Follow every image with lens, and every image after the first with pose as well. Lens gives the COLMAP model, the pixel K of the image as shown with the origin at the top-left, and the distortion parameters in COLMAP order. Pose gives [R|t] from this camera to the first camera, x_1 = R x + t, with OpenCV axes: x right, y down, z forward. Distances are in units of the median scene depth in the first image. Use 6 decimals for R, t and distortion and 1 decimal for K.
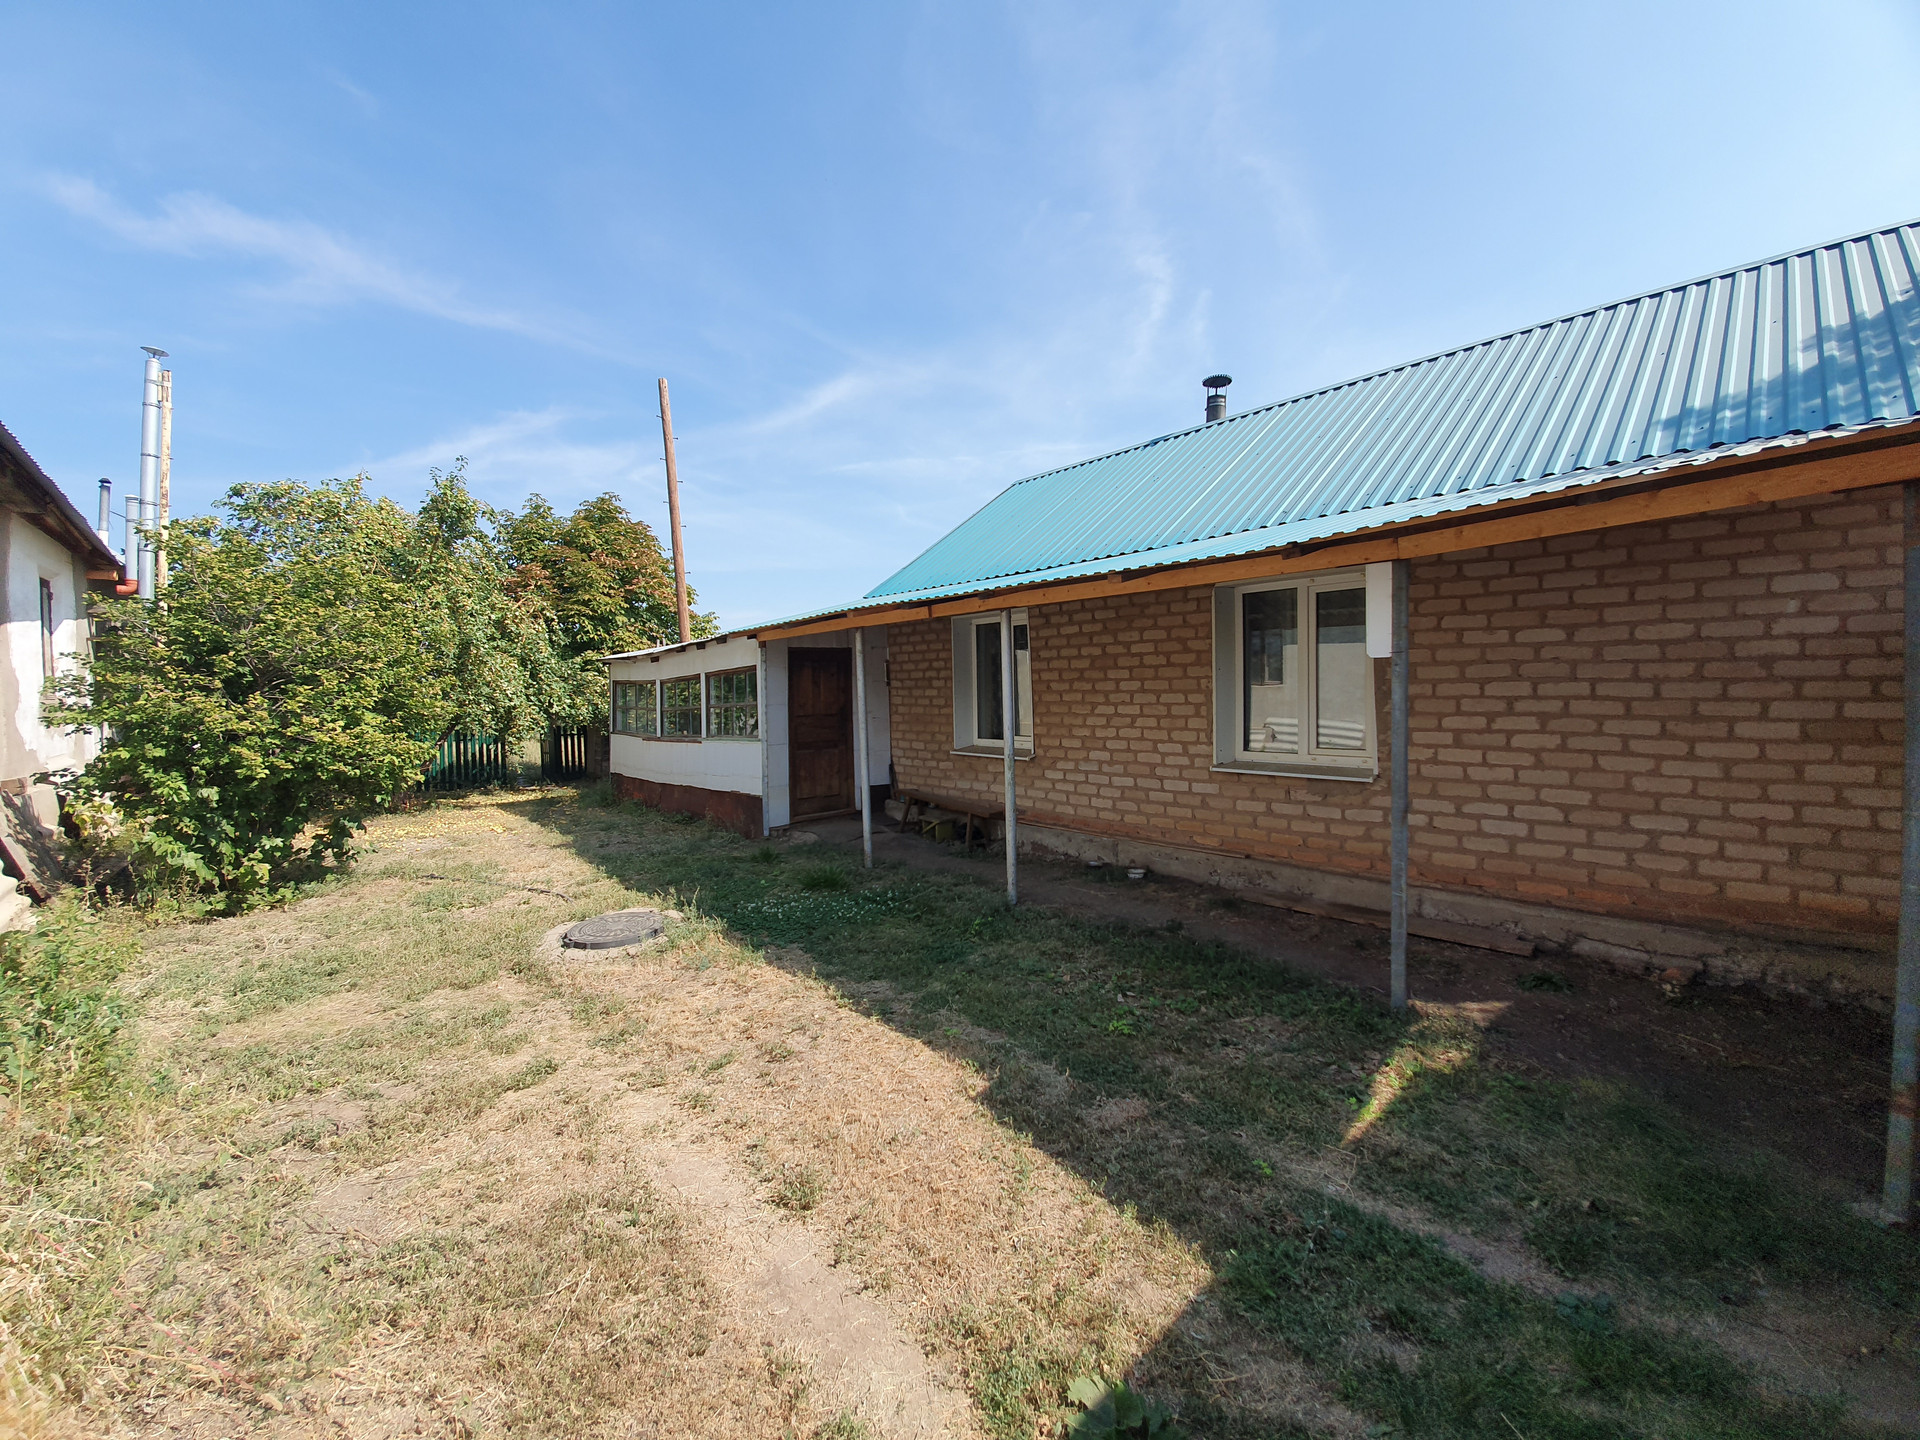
lens RADIAL K [[751.2, 0, 965.7], [0, 751.2, 718.7], [0, 0, 1]] dist [0.000191, -0.010037]
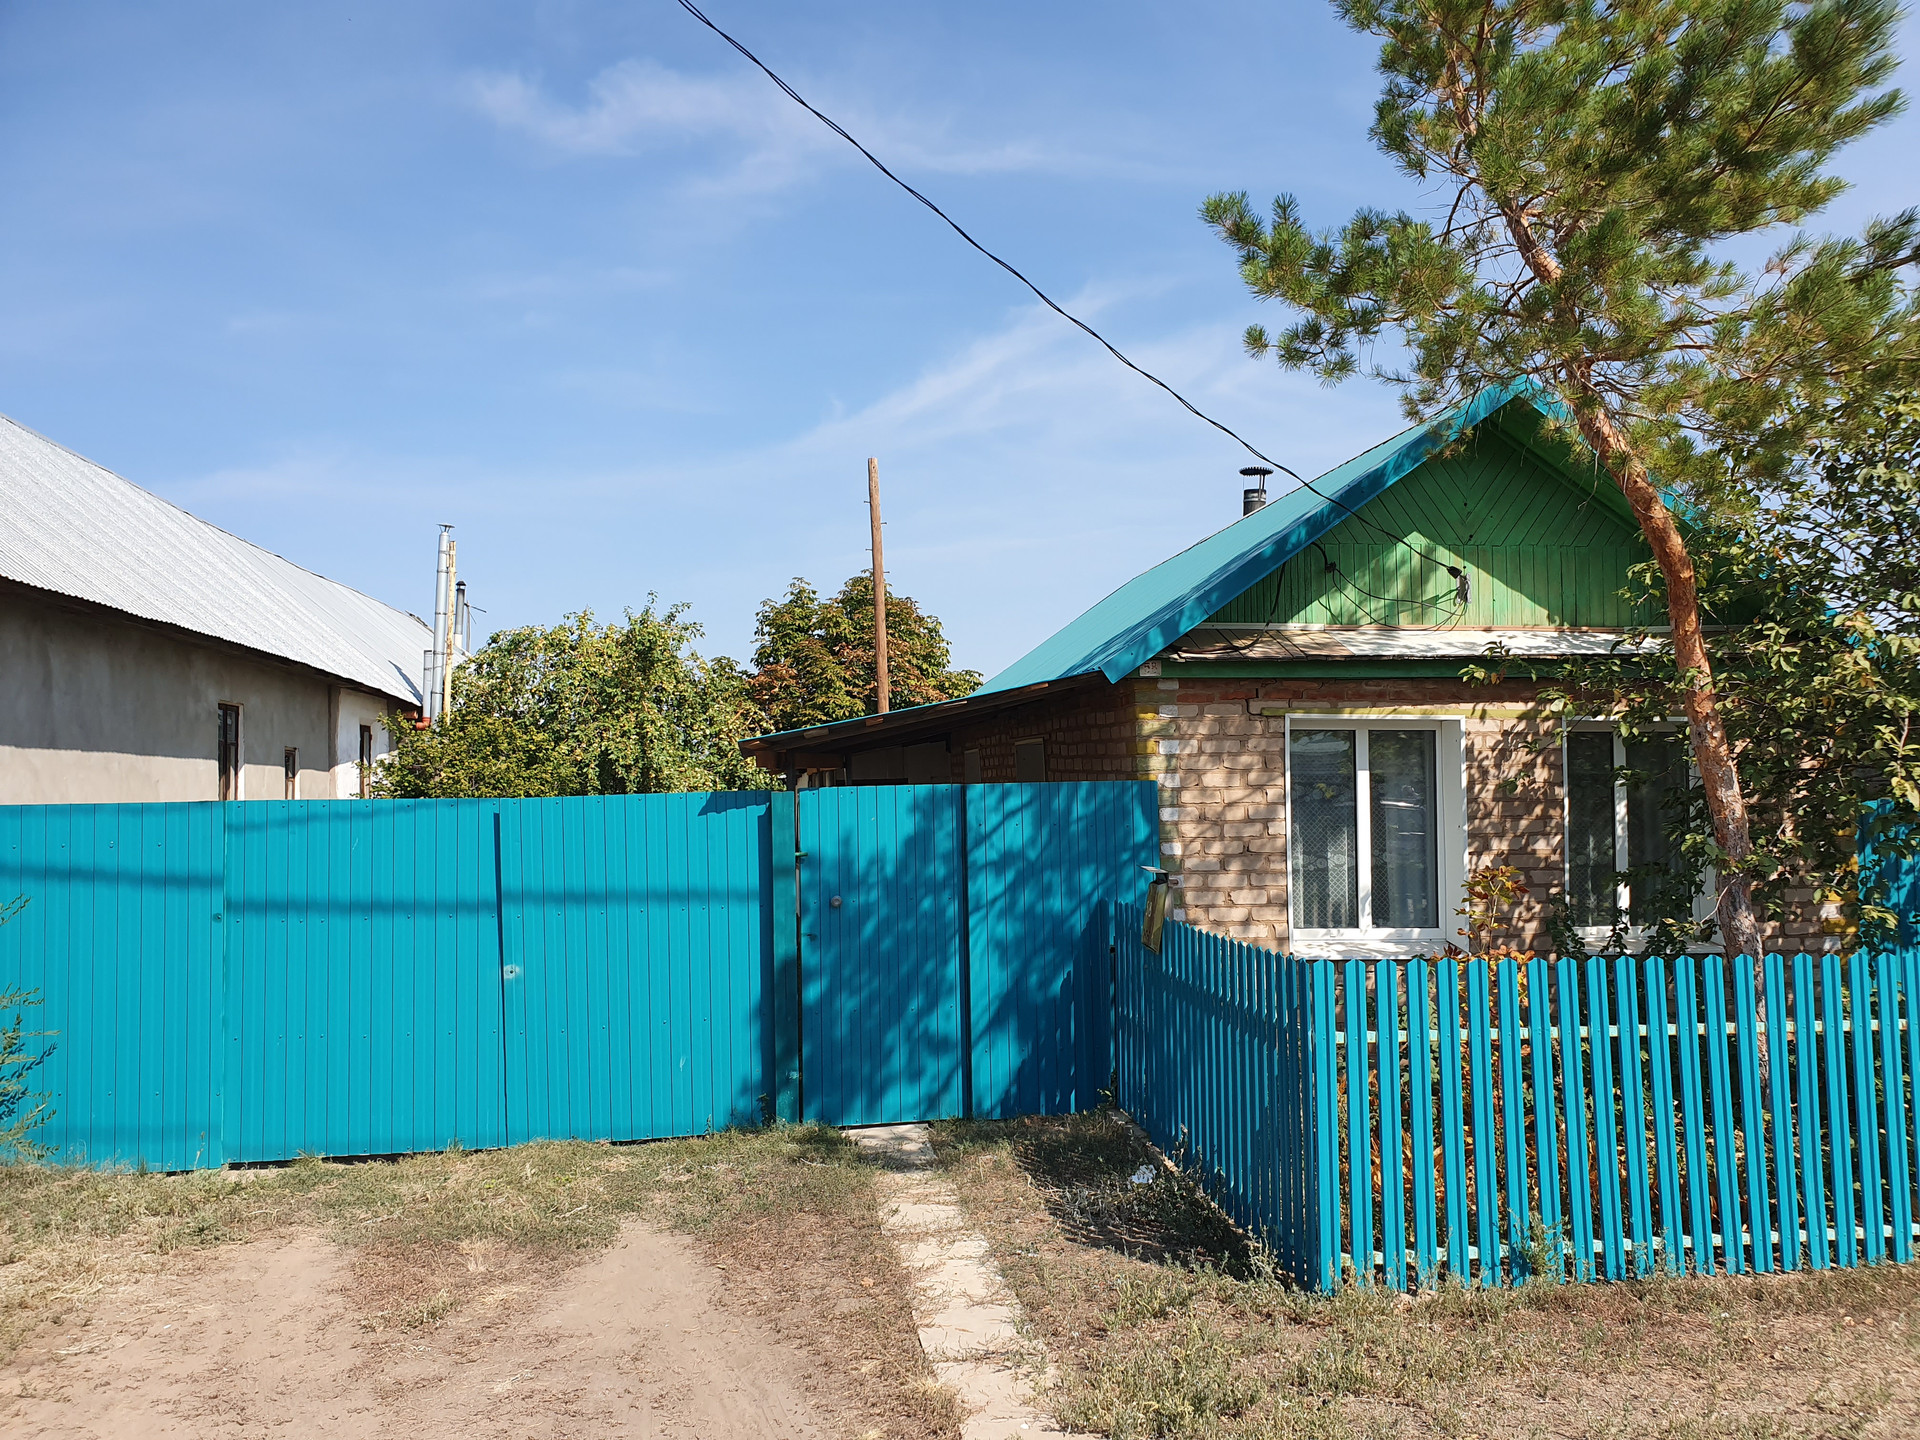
lens RADIAL K [[1560.3, 0, 962.4], [0, 1560.3, 762.7], [0, 0, 1]] dist [0.121297, -0.000925]
pose [[0.824363, 0.004954, -0.566040, 1.438355], [-0.032916, 0.998689, -0.039197, -0.054906], [0.565104, 0.050944, 0.823445, -0.860096]]
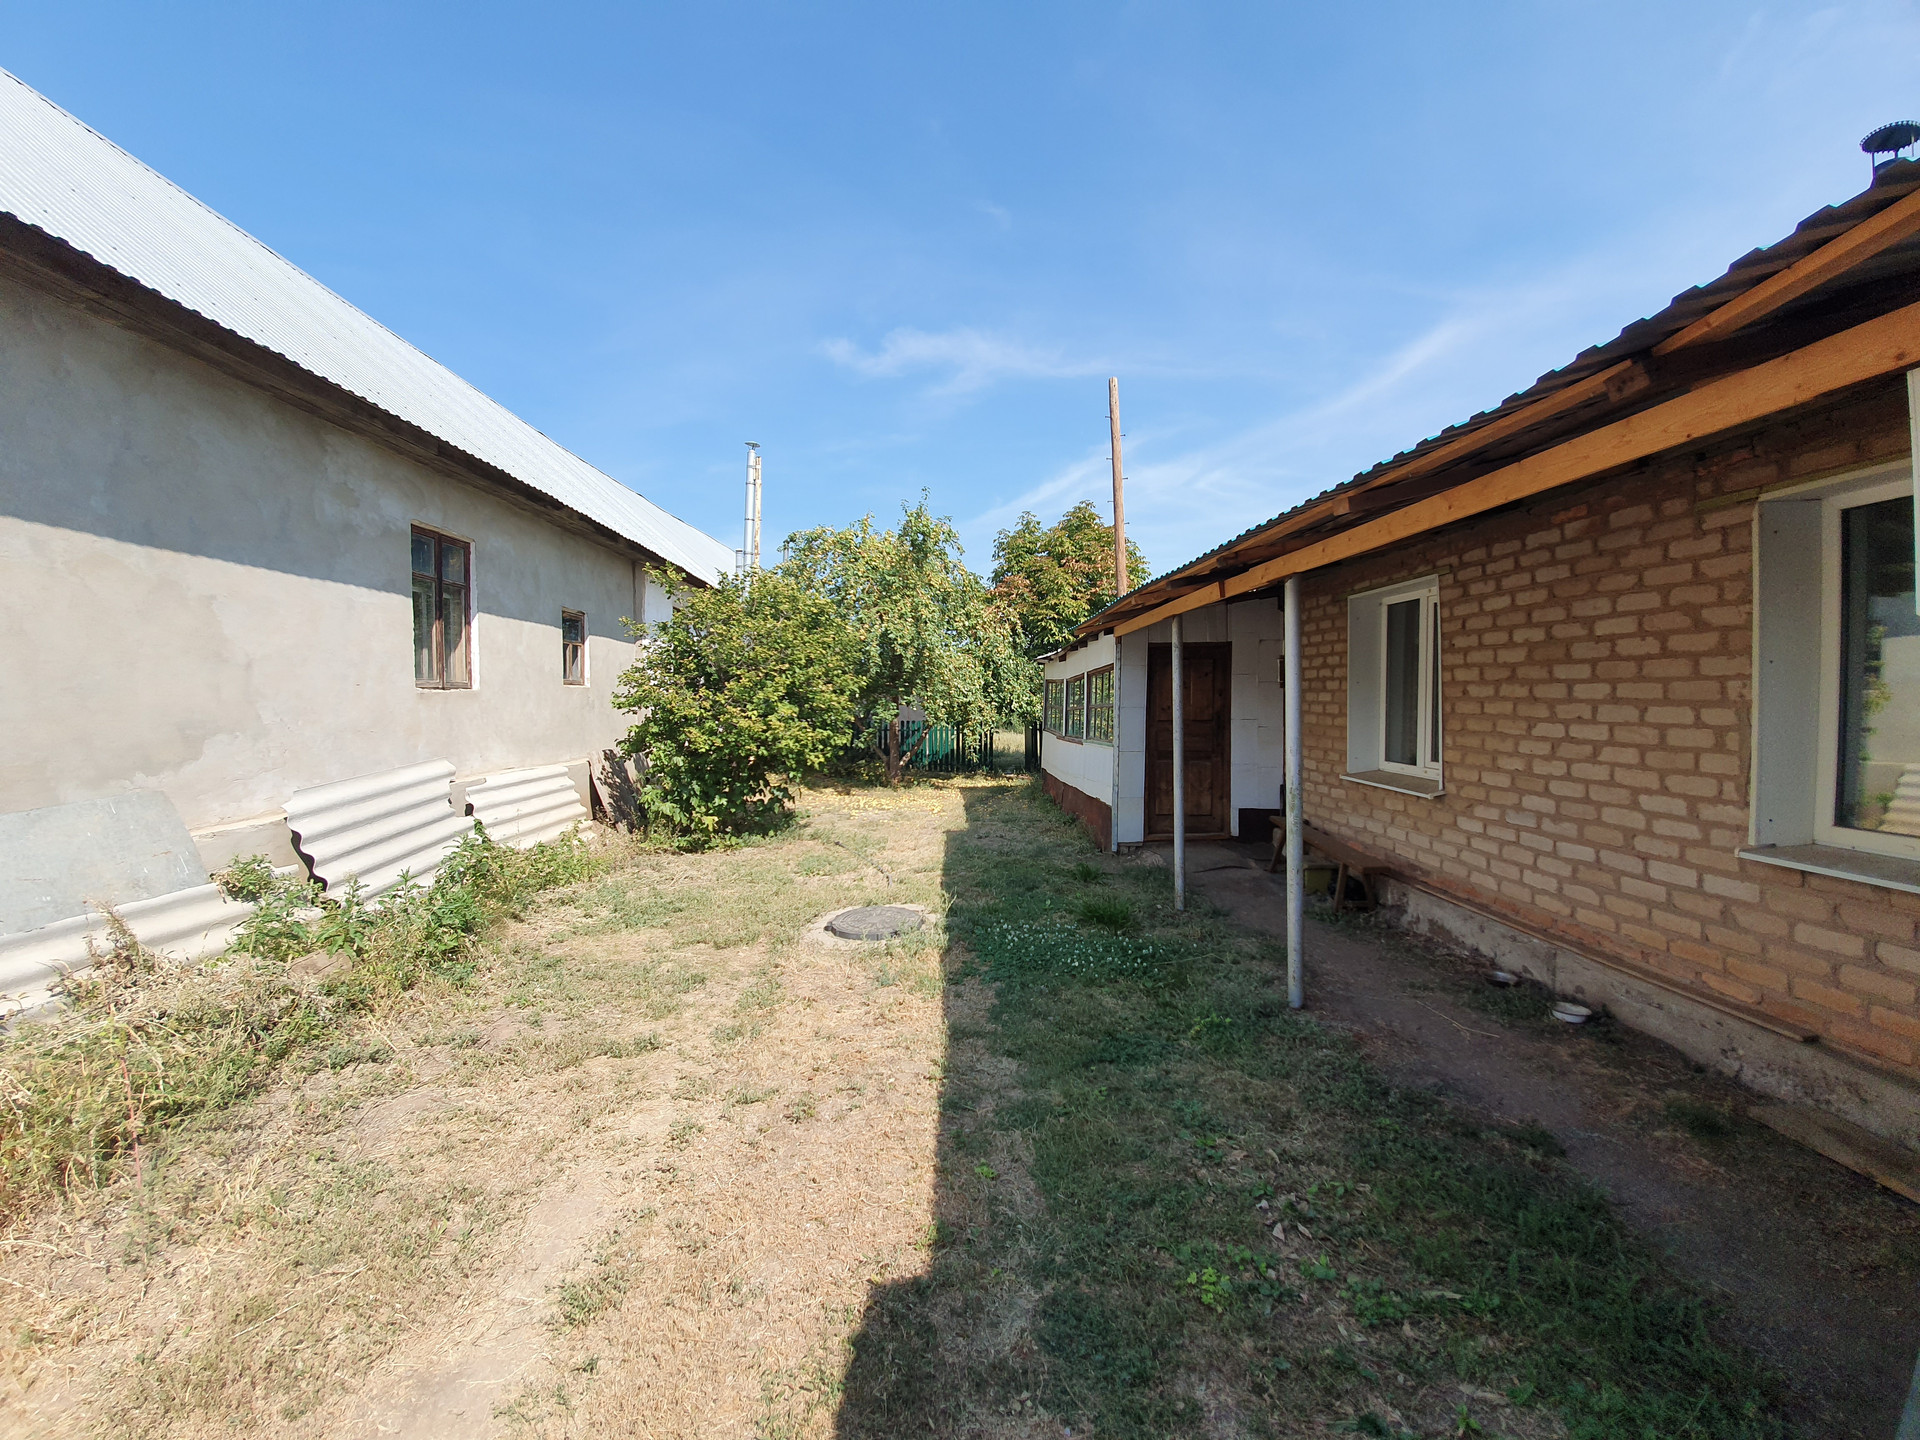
lens RADIAL K [[751.2, 0, 965.7], [0, 751.2, 718.7], [0, 0, 1]] dist [0.000191, -0.010037]
pose [[0.761505, 0.037459, -0.647076, 0.221730], [-0.037413, 0.999204, 0.013815, -0.012144], [0.647079, 0.013689, 0.762300, 0.233122]]
